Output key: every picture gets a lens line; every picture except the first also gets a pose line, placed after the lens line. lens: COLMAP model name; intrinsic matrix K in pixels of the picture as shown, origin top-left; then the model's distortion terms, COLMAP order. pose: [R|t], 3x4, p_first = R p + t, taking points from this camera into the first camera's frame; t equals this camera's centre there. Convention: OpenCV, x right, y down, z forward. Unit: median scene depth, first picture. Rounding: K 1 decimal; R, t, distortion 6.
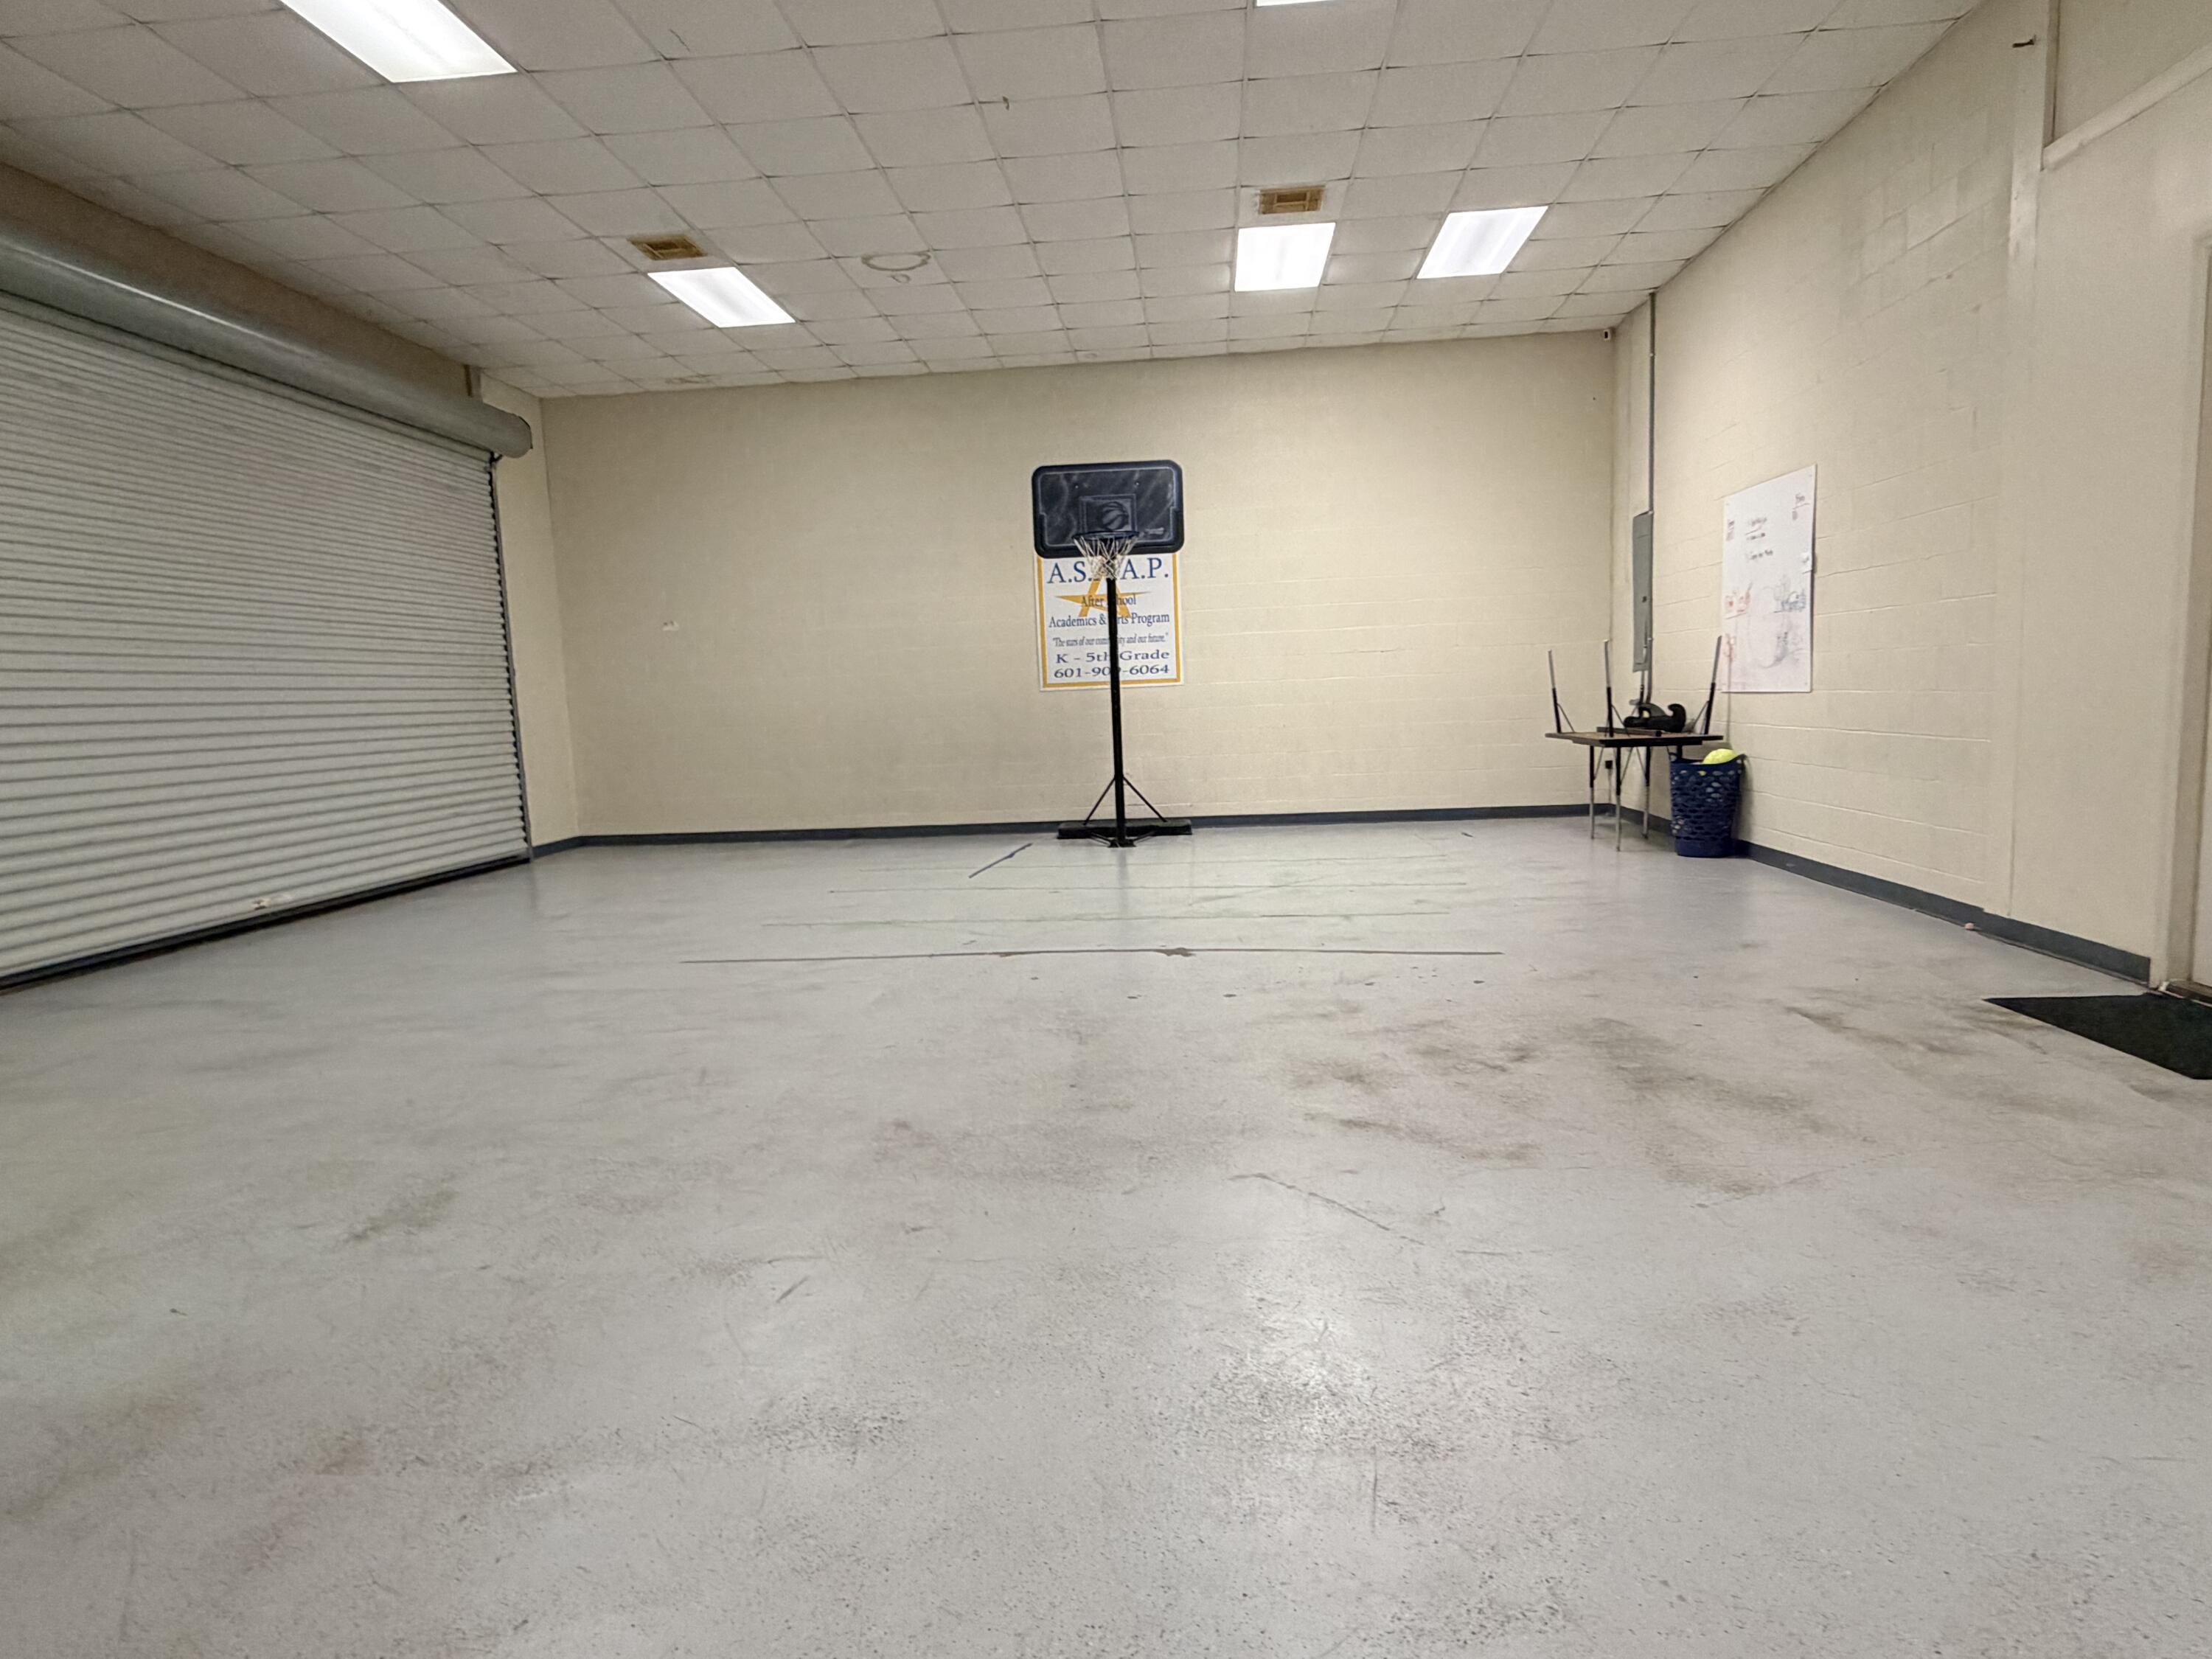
lens RADIAL K [[1273.8, 0, 1106.0], [0, 1273.8, 829.5], [0, 0, 1]] dist [0.002917, 0.001804]
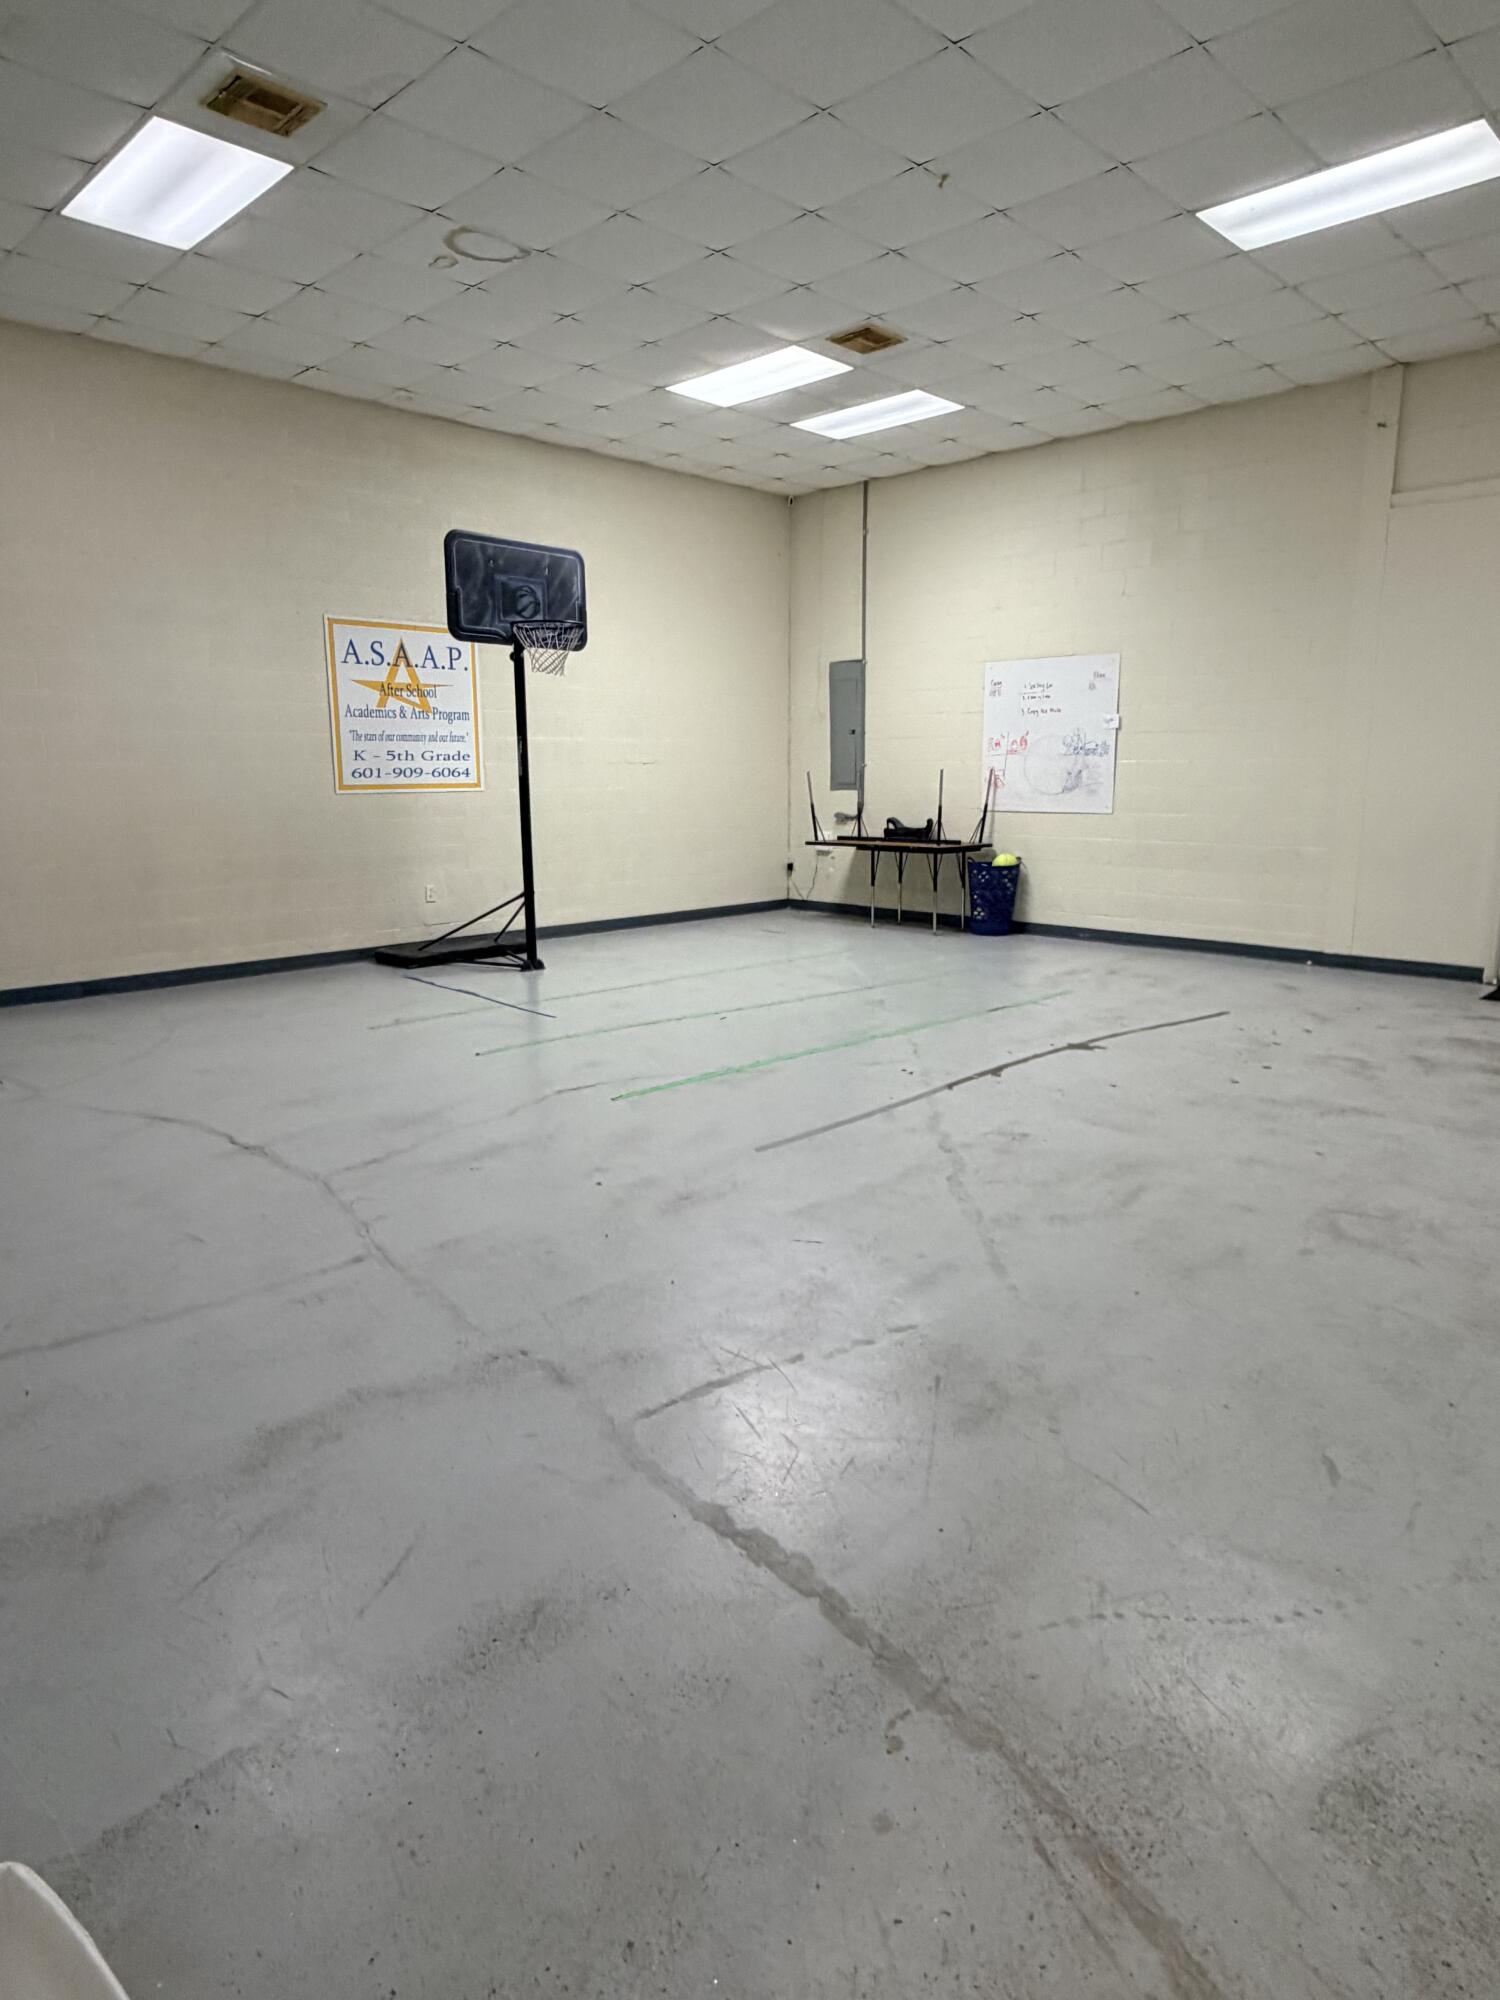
lens RADIAL K [[1195.9, 0, 750.0], [0, 1195.9, 1000.0], [0, 0, 1]] dist [-0.002091, 0.001221]
pose [[0.638373, -0.108987, 0.761972, -0.565074], [0.058480, 0.993931, 0.093170, -0.036613], [-0.767502, -0.014917, 0.640873, 0.334681]]
